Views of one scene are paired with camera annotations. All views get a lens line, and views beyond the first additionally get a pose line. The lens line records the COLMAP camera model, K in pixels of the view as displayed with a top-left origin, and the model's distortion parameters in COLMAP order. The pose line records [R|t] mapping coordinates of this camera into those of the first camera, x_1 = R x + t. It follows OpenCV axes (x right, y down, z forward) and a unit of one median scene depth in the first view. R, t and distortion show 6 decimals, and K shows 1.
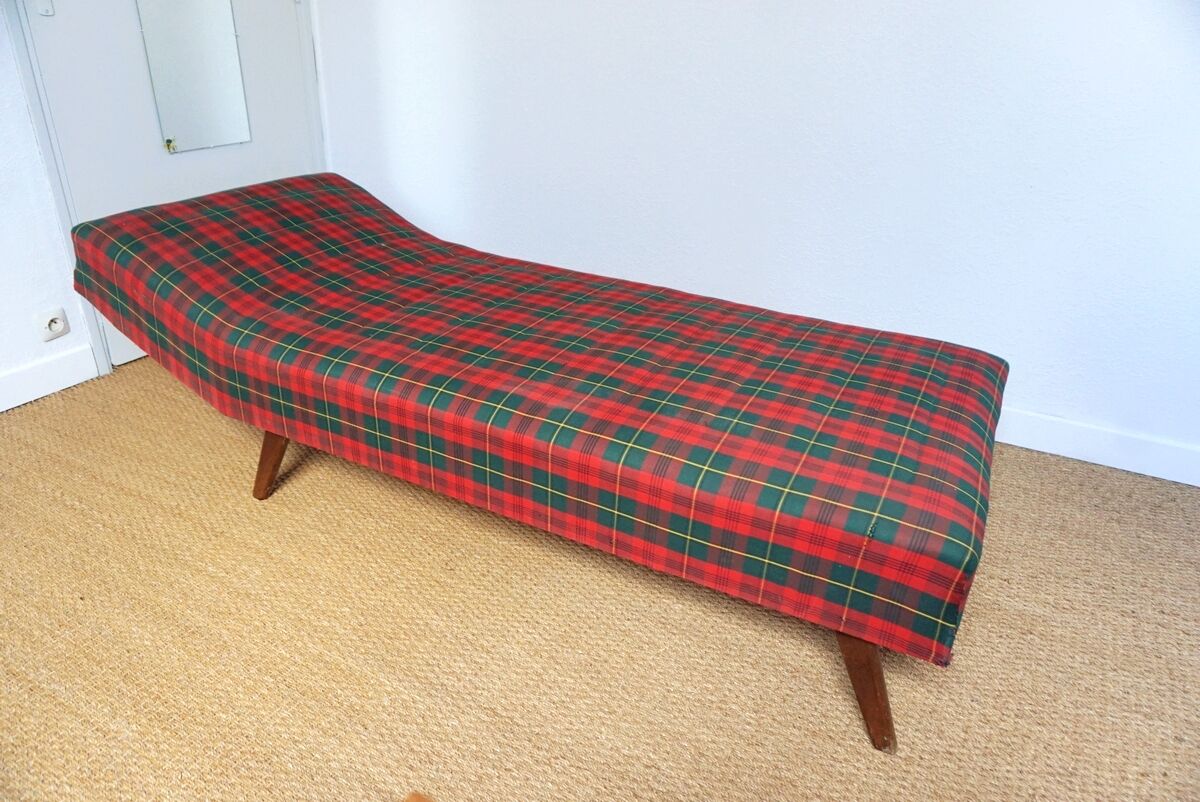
lens RADIAL K [[848.0, 0, 600.0], [0, 848.0, 401.0], [0, 0, 1]] dist [-0.002117, -0.000678]
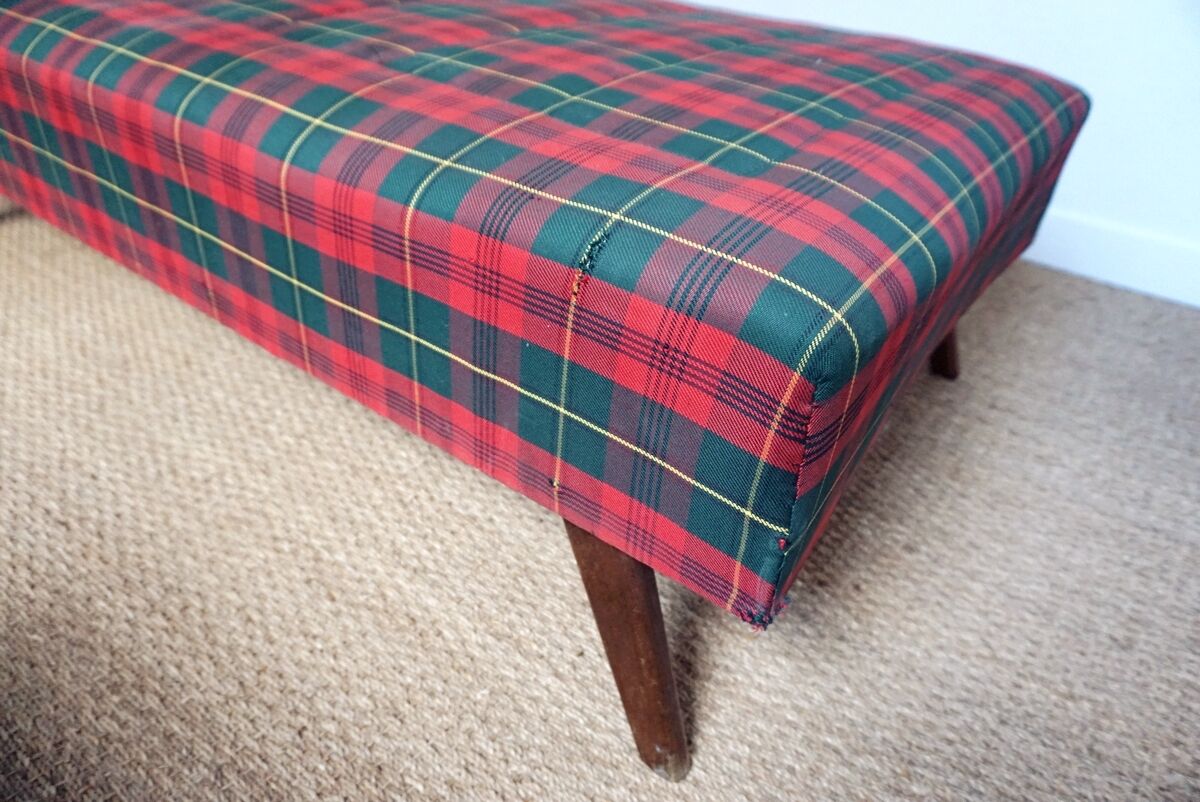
lens RADIAL K [[817.0, 0, 600.0], [0, 817.0, 401.0], [0, 0, 1]] dist [0.056766, 0.000503]
pose [[0.985933, 0.122955, -0.113219, 0.361811], [-0.112112, 0.988887, 0.097636, 0.176313], [0.123965, -0.083570, 0.988761, 0.612160]]
